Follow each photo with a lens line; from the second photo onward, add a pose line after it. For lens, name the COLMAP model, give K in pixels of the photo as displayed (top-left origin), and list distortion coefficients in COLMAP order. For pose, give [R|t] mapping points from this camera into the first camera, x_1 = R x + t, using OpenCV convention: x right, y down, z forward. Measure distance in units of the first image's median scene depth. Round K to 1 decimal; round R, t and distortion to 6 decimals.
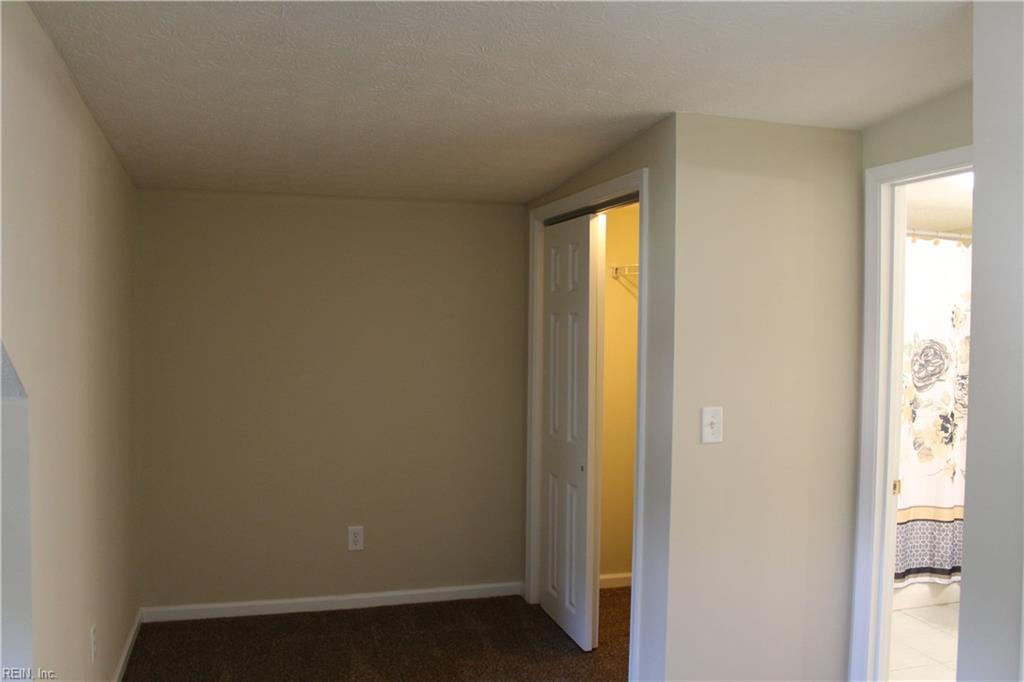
lens RADIAL K [[840.6, 0, 512.0], [0, 840.6, 341.0], [0, 0, 1]] dist [-0.160173, 0.128713]
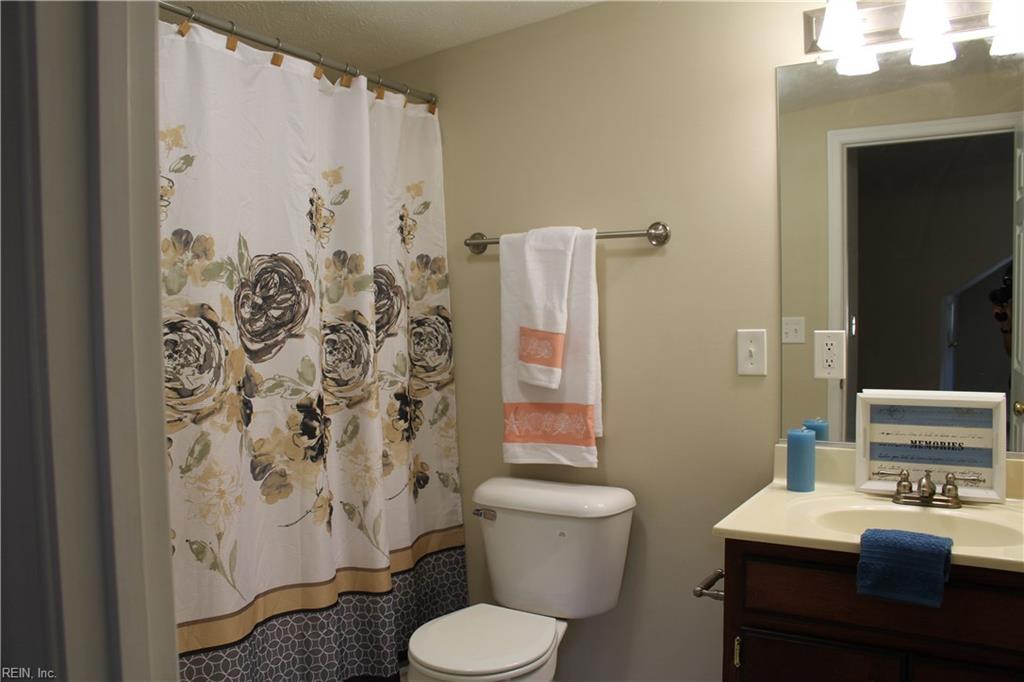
lens RADIAL K [[840.6, 0, 512.0], [0, 840.6, 341.0], [0, 0, 1]] dist [-0.160173, 0.128713]
pose [[0.729374, -0.056268, 0.681797, 0.275151], [0.042814, 0.998413, 0.036596, 0.038700], [-0.682774, 0.002498, 0.730625, 0.532102]]
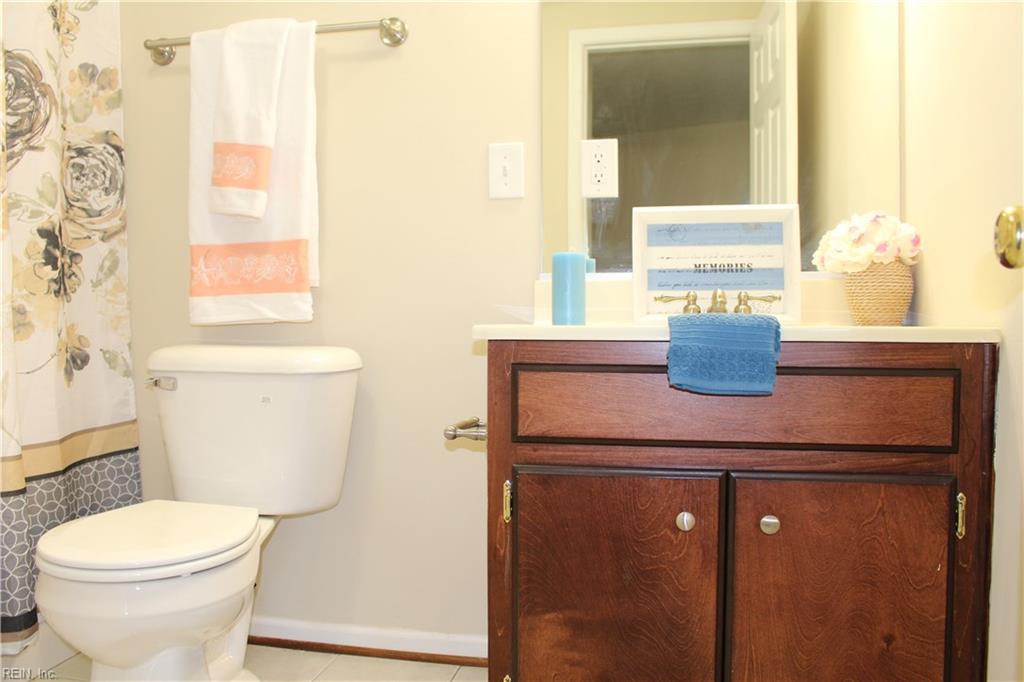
lens RADIAL K [[840.6, 0, 512.0], [0, 840.6, 341.0], [0, 0, 1]] dist [-0.160173, 0.128713]
pose [[0.463258, -0.041695, 0.885242, 0.356170], [0.026706, 0.999096, 0.033082, 0.144652], [-0.885821, 0.008316, 0.463952, 0.608116]]
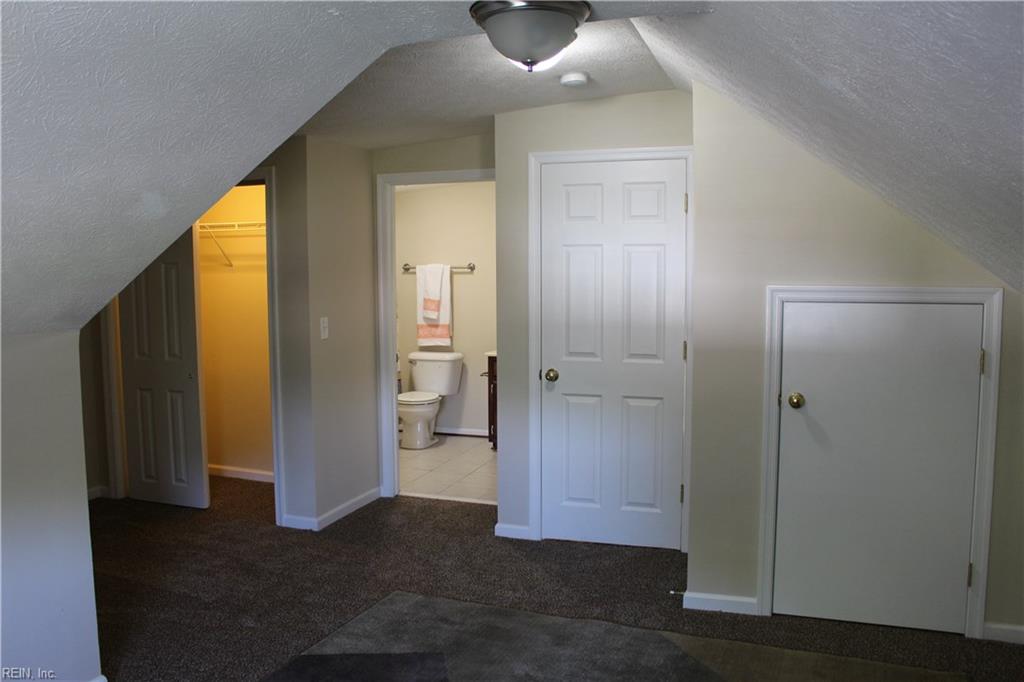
lens RADIAL K [[840.6, 0, 512.0], [0, 840.6, 341.0], [0, 0, 1]] dist [-0.160173, 0.128713]
pose [[0.578639, -0.088269, 0.810793, -0.576455], [0.032880, 0.995843, 0.084950, -0.000191], [-0.814921, -0.022496, 0.579136, -0.153251]]
